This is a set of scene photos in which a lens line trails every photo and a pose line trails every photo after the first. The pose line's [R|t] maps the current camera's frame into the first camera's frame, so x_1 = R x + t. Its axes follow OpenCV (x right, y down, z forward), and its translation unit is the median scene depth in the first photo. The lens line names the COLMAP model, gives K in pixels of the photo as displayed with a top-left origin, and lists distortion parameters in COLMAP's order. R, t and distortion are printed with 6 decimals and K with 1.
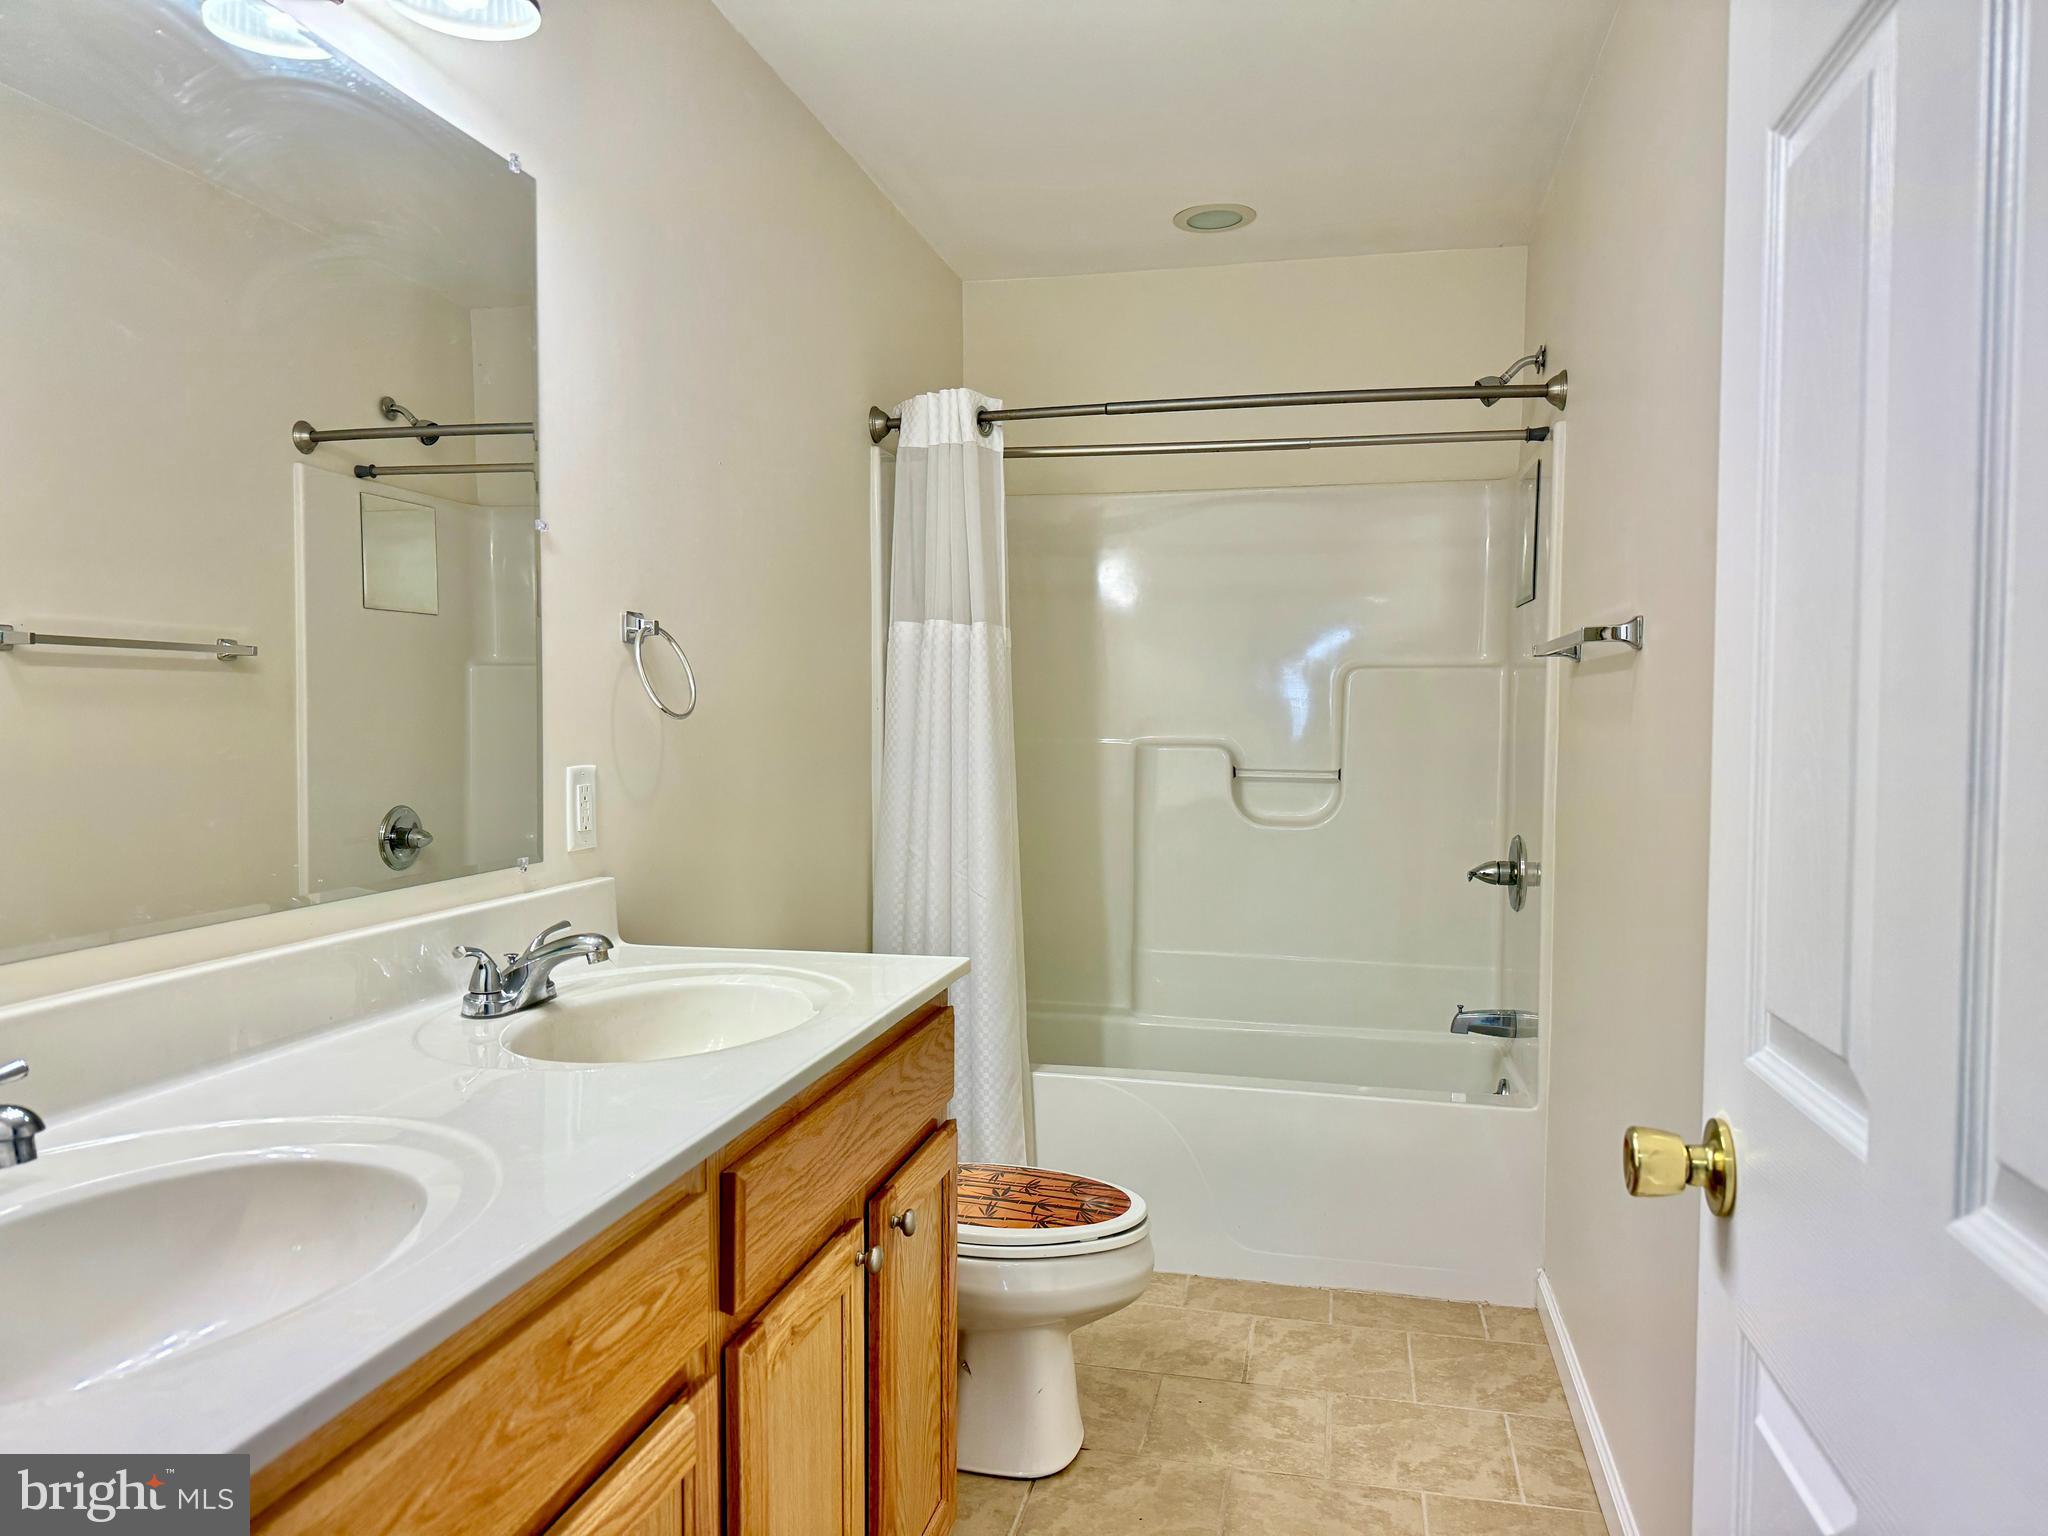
lens RADIAL K [[1431.5, 0, 1019.1], [0, 1431.5, 757.1], [0, 0, 1]] dist [0.101312, -0.107457]
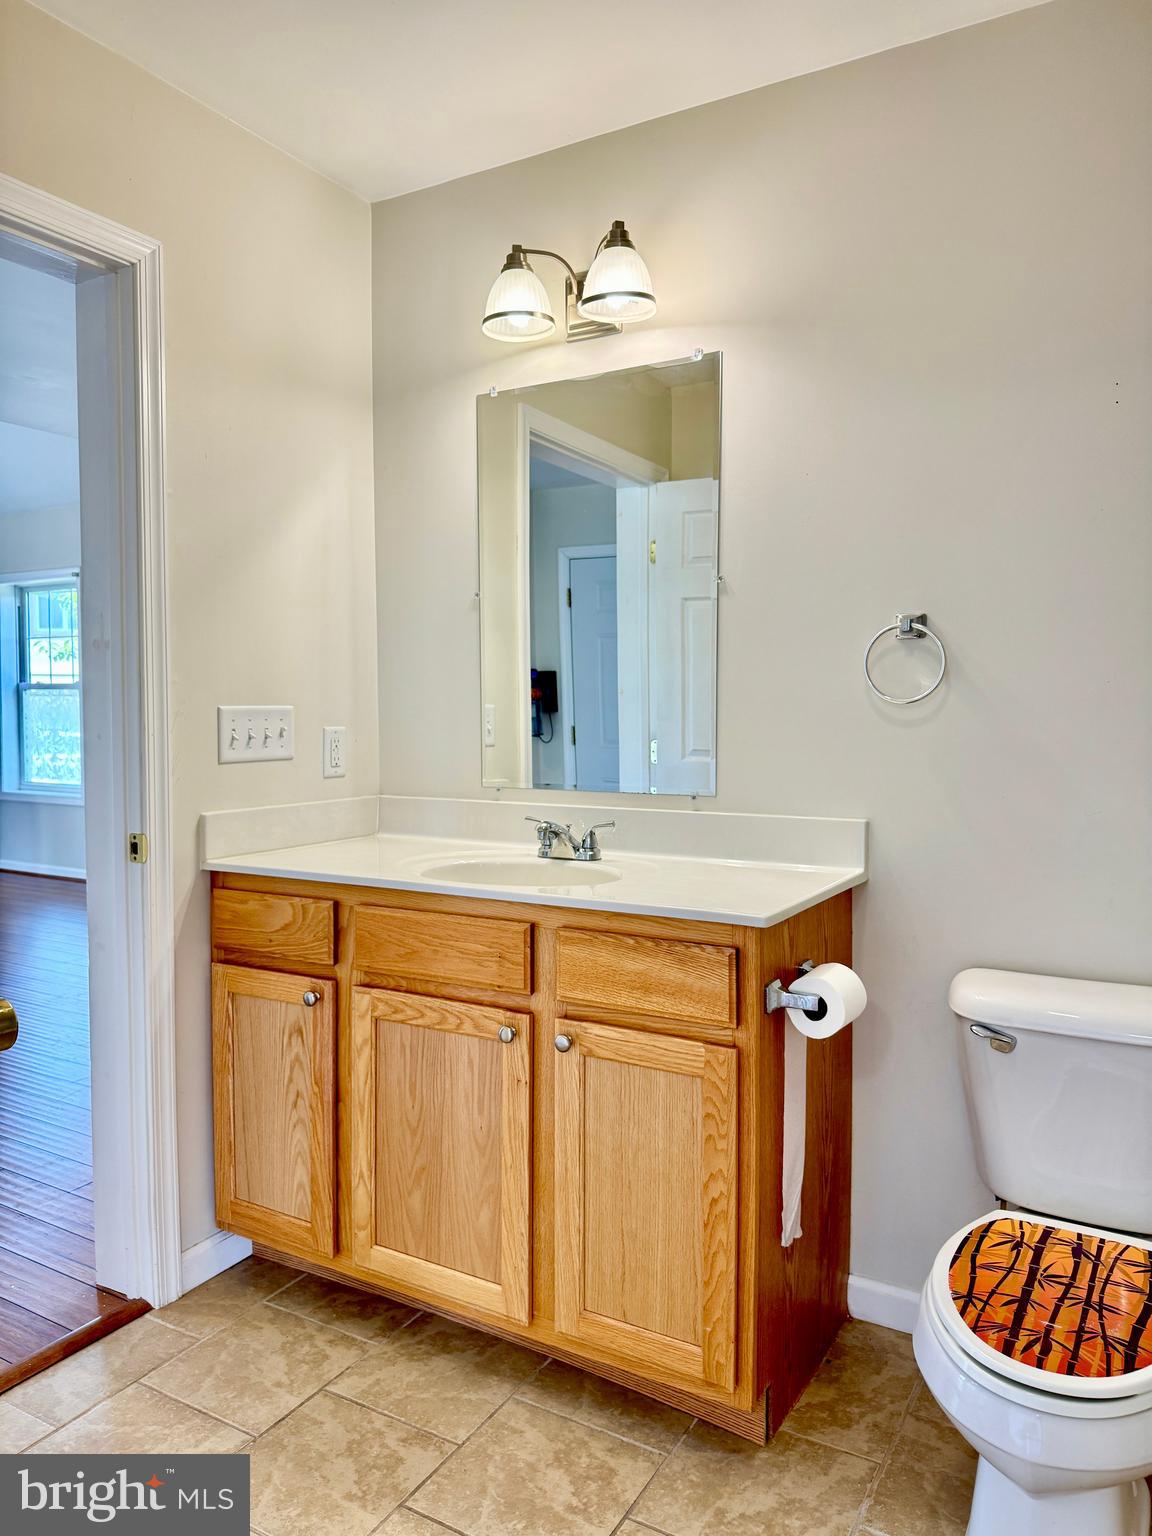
lens RADIAL K [[1079.8, 0, 576.0], [0, 1079.8, 768.0], [0, 0, 1]] dist [0.076915, -0.101597]
pose [[-0.296518, 0.044410, -0.953994, 0.760647], [-0.040245, 0.997450, 0.058942, -0.009352], [0.954179, 0.055871, -0.293975, 1.085337]]
